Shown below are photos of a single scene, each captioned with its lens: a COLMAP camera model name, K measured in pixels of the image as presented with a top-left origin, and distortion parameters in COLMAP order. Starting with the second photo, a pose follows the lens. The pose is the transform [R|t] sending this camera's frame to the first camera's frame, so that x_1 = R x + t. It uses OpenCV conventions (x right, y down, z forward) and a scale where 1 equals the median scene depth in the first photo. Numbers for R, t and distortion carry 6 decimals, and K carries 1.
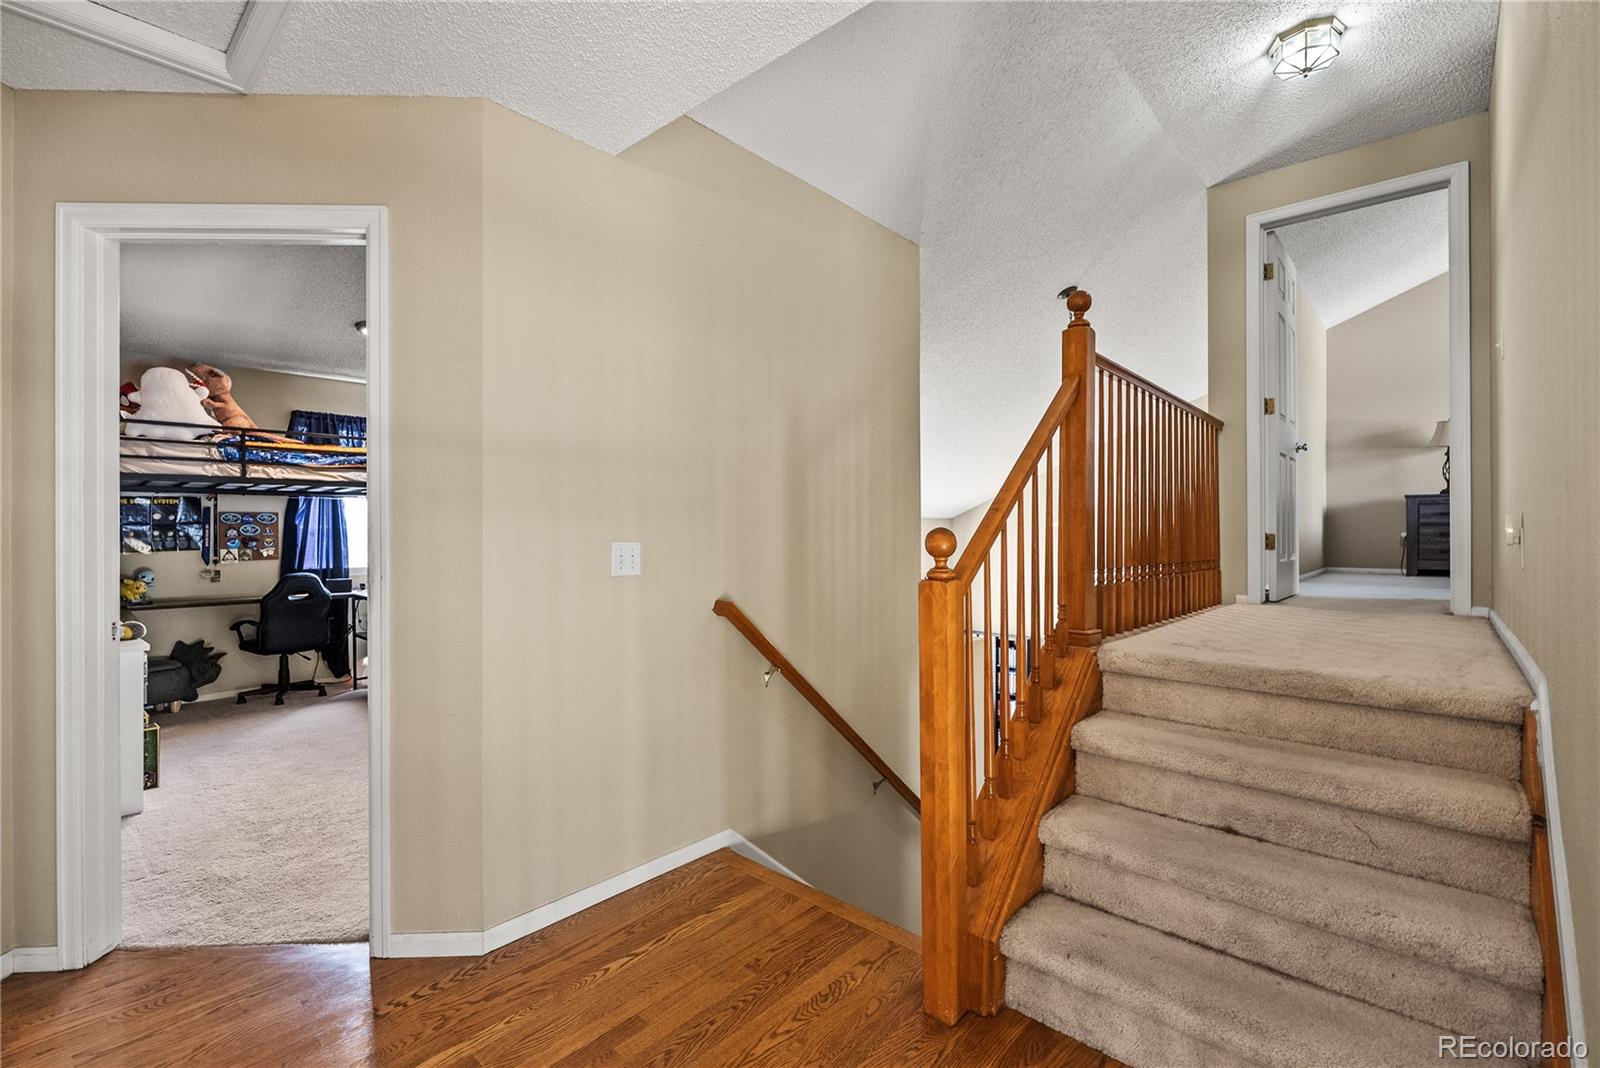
lens RADIAL K [[723.9, 0, 800.0], [0, 723.9, 534.0], [0, 0, 1]] dist [0.002314, -0.000054]
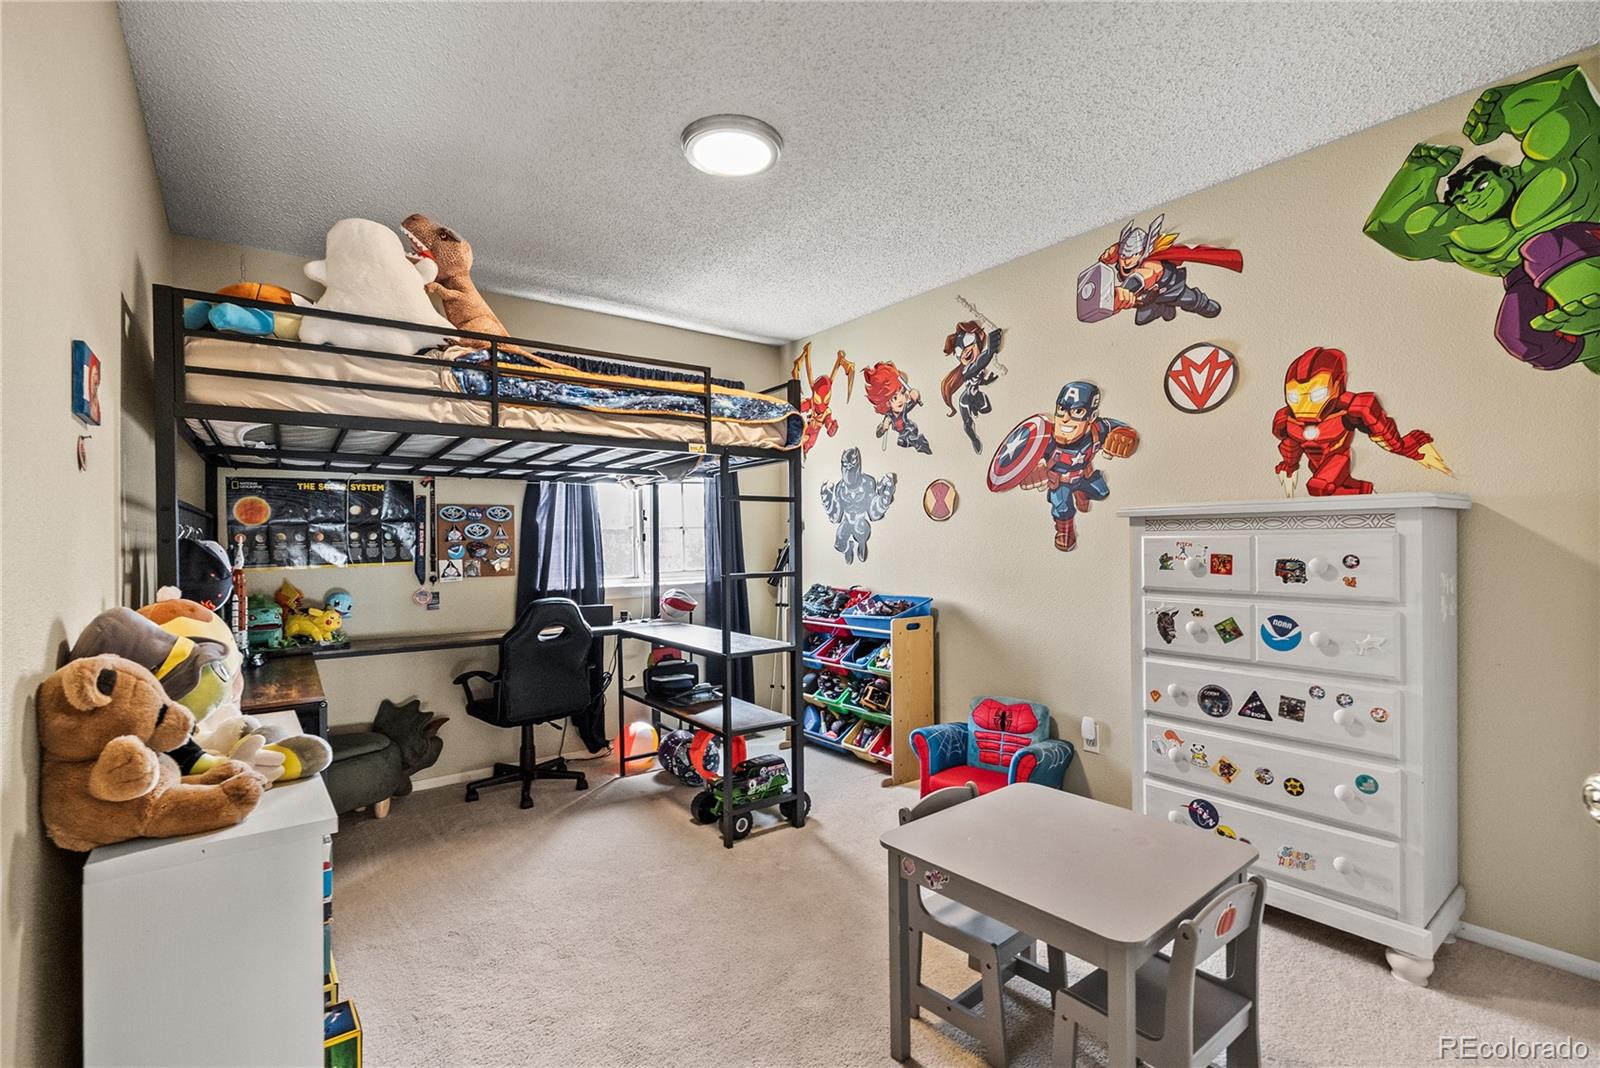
lens RADIAL K [[733.1, 0, 805.0], [0, 733.1, 546.4], [0, 0, 1]] dist [-0.002410, -0.000225]
pose [[0.984521, -0.002397, -0.175253, -0.369629], [0.002936, 0.999992, 0.002814, 0.007834], [0.175244, -0.003284, 0.984519, 0.418587]]
